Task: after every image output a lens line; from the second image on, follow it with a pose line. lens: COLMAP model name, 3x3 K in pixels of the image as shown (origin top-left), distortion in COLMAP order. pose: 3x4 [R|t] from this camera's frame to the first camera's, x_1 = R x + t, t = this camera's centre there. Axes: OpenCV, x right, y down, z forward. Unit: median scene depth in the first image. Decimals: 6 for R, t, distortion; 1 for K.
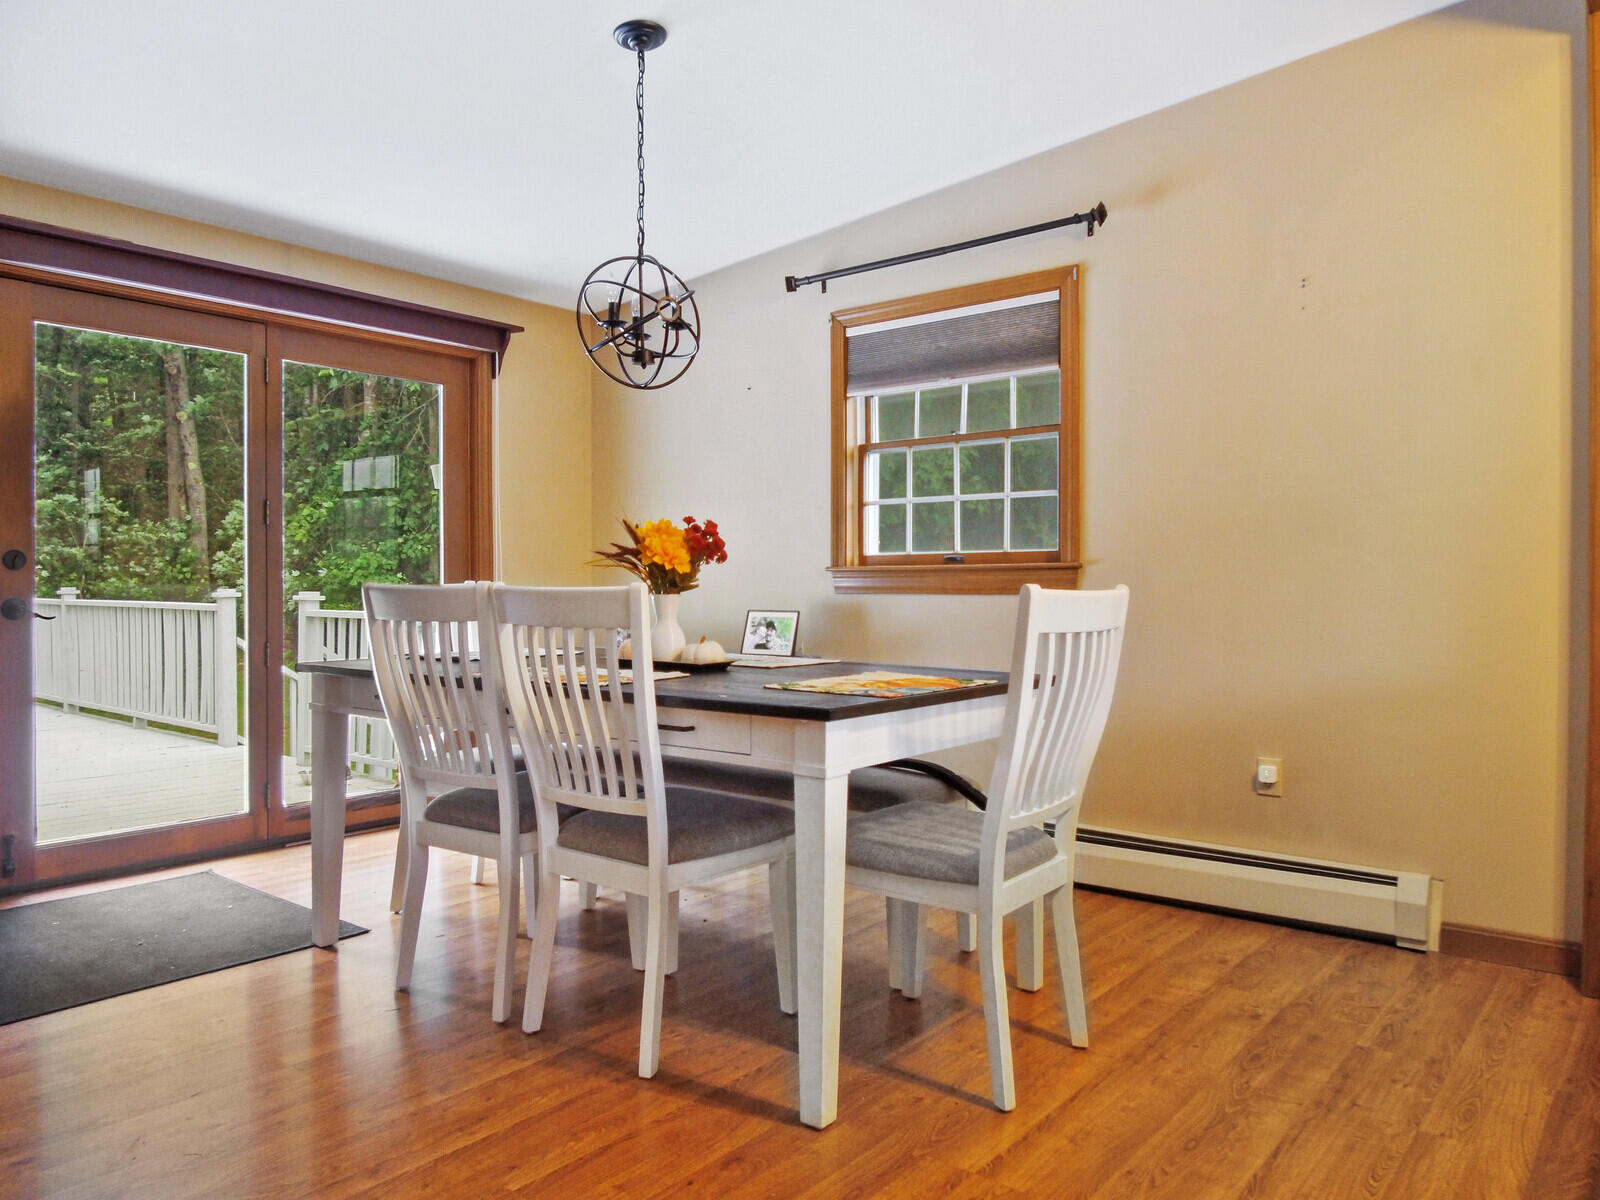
lens RADIAL K [[1123.9, 0, 800.0], [0, 1123.9, 600.0], [0, 0, 1]] dist [0.069043, -0.079846]
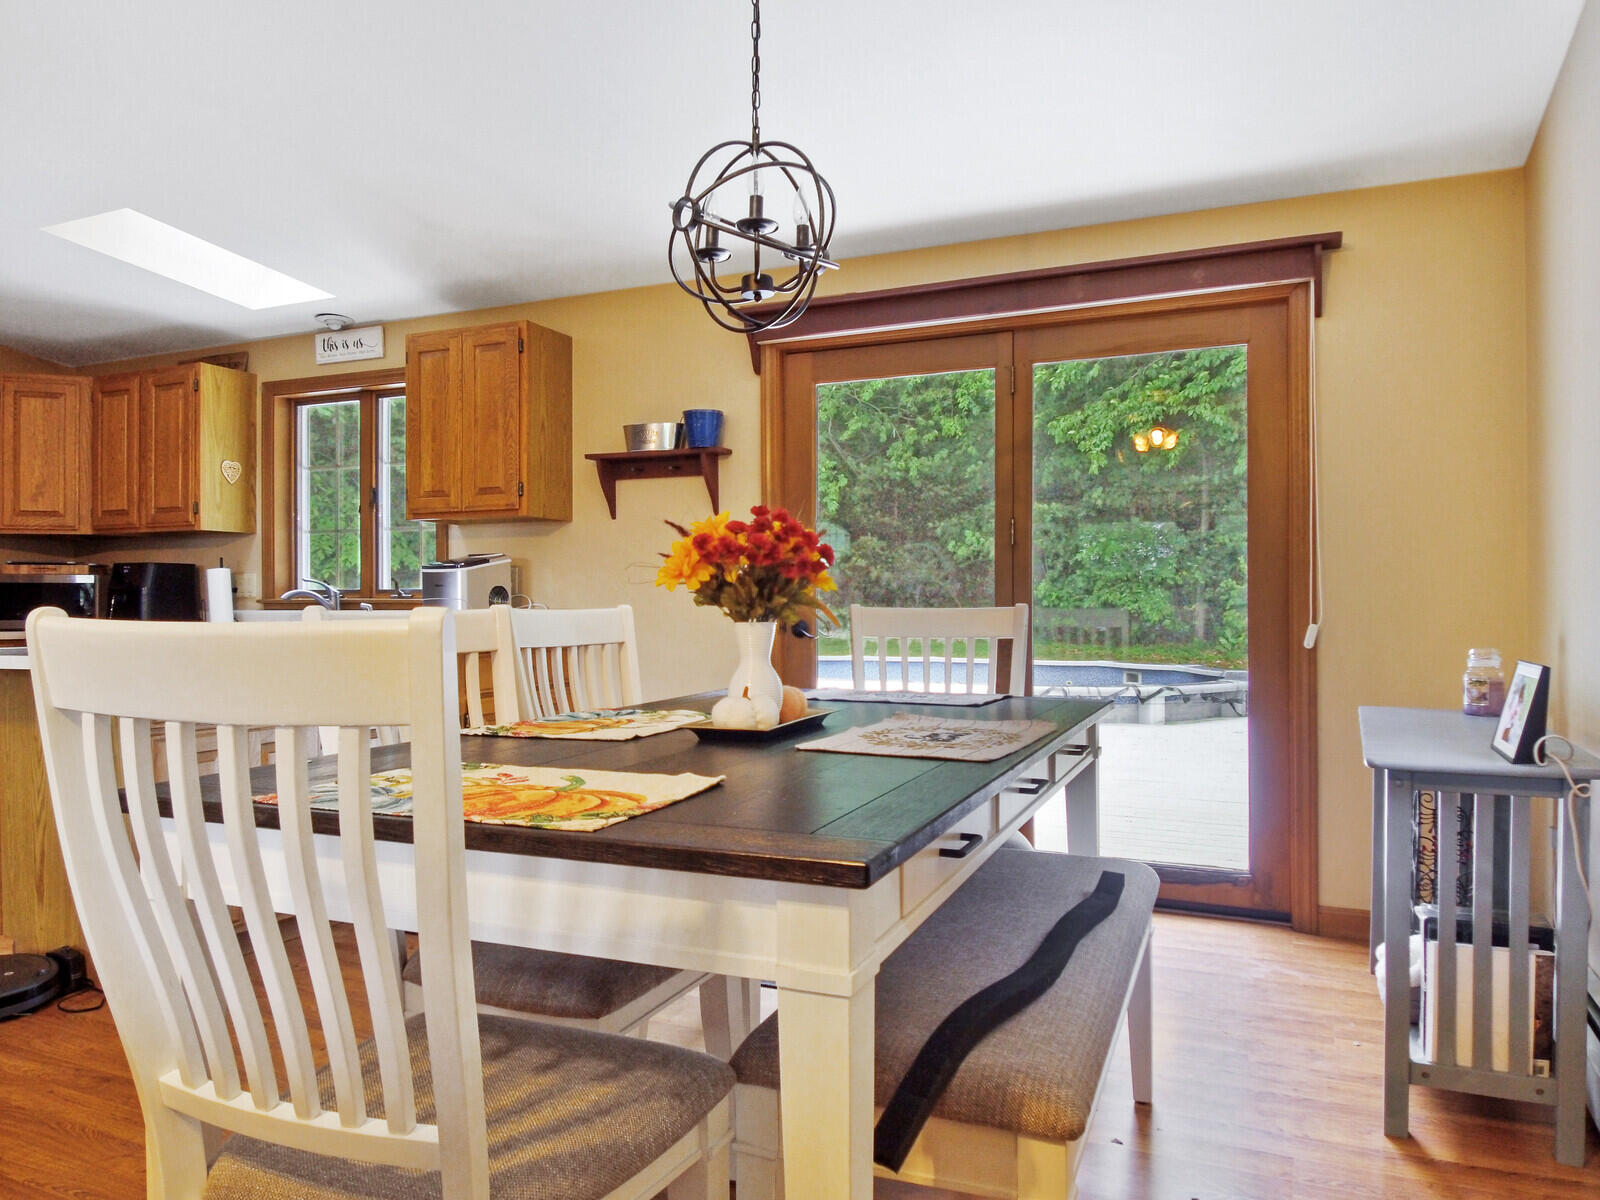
lens RADIAL K [[1123.9, 0, 800.0], [0, 1123.9, 600.0], [0, 0, 1]] dist [0.069043, -0.079846]
pose [[0.239421, -0.003963, -0.970908, 0.396869], [-0.010618, 0.999921, -0.006699, -0.009707], [0.970858, 0.011913, 0.239360, 0.597274]]
